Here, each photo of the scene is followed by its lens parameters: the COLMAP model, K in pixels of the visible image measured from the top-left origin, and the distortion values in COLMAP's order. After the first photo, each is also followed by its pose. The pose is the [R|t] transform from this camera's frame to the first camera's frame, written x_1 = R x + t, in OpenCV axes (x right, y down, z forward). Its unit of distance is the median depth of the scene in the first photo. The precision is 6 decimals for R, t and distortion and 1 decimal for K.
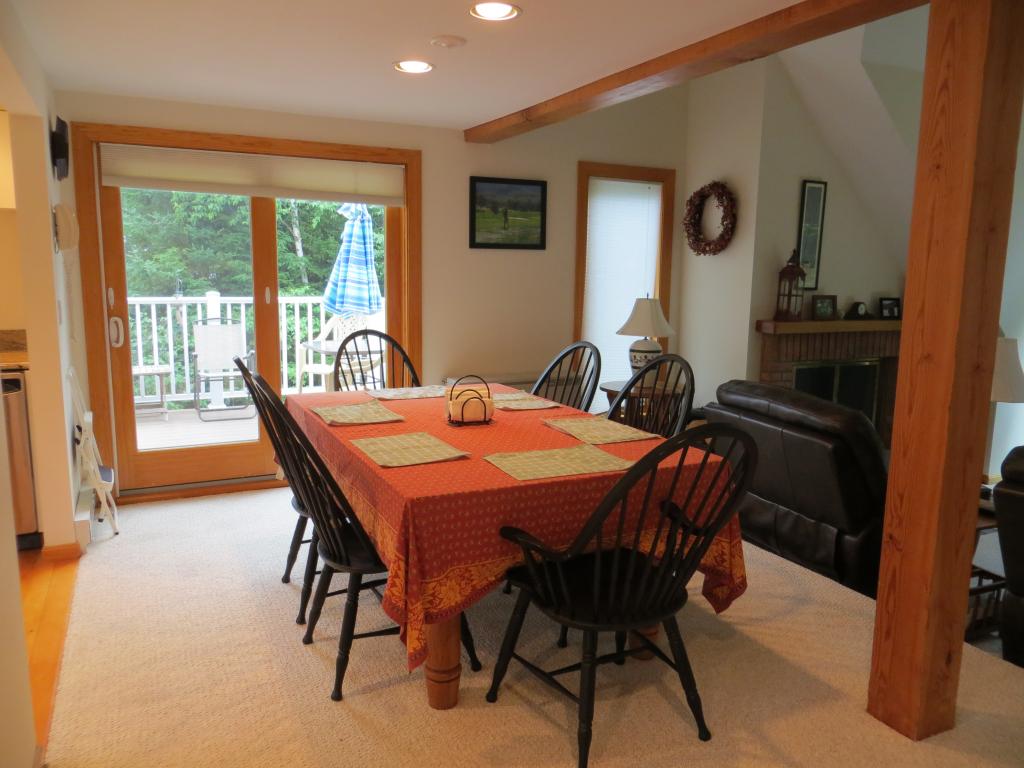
lens RADIAL K [[770.3, 0, 516.3], [0, 770.3, 391.2], [0, 0, 1]] dist [-0.013499, -0.001969]
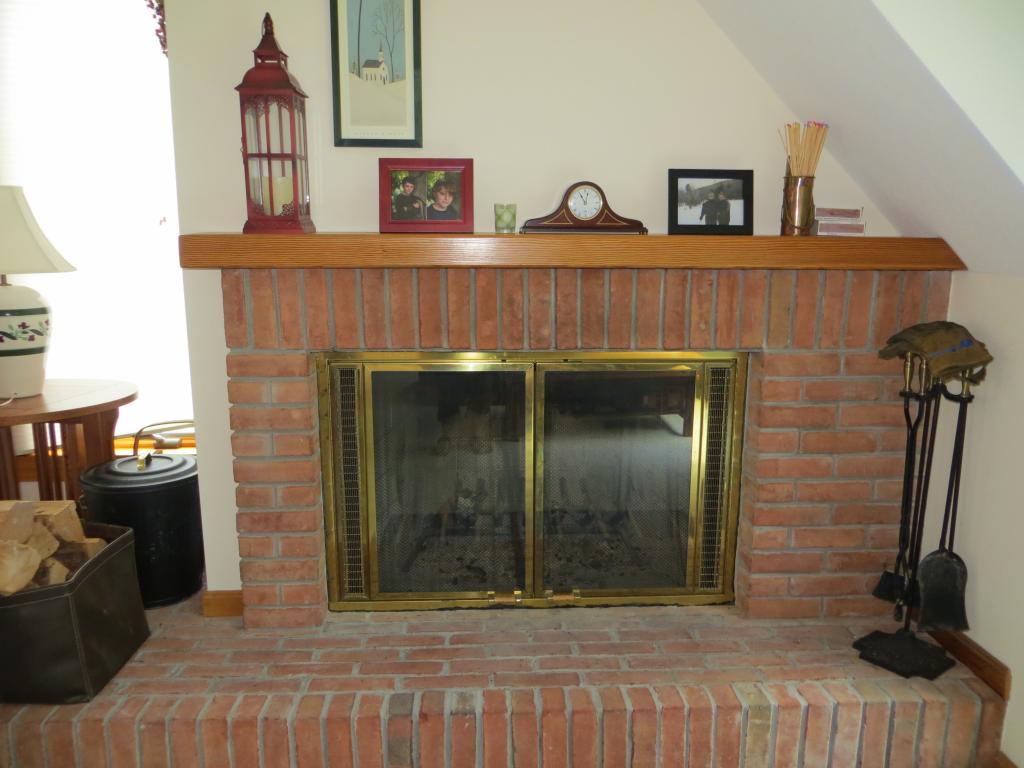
lens RADIAL K [[795.2, 0, 512.0], [0, 795.2, 384.0], [0, 0, 1]] dist [-0.004378, -0.000075]
pose [[0.918057, 0.059858, -0.391904, 0.625629], [-0.049273, 0.998099, 0.037020, -0.044287], [0.393375, -0.014676, 0.919261, 0.747228]]
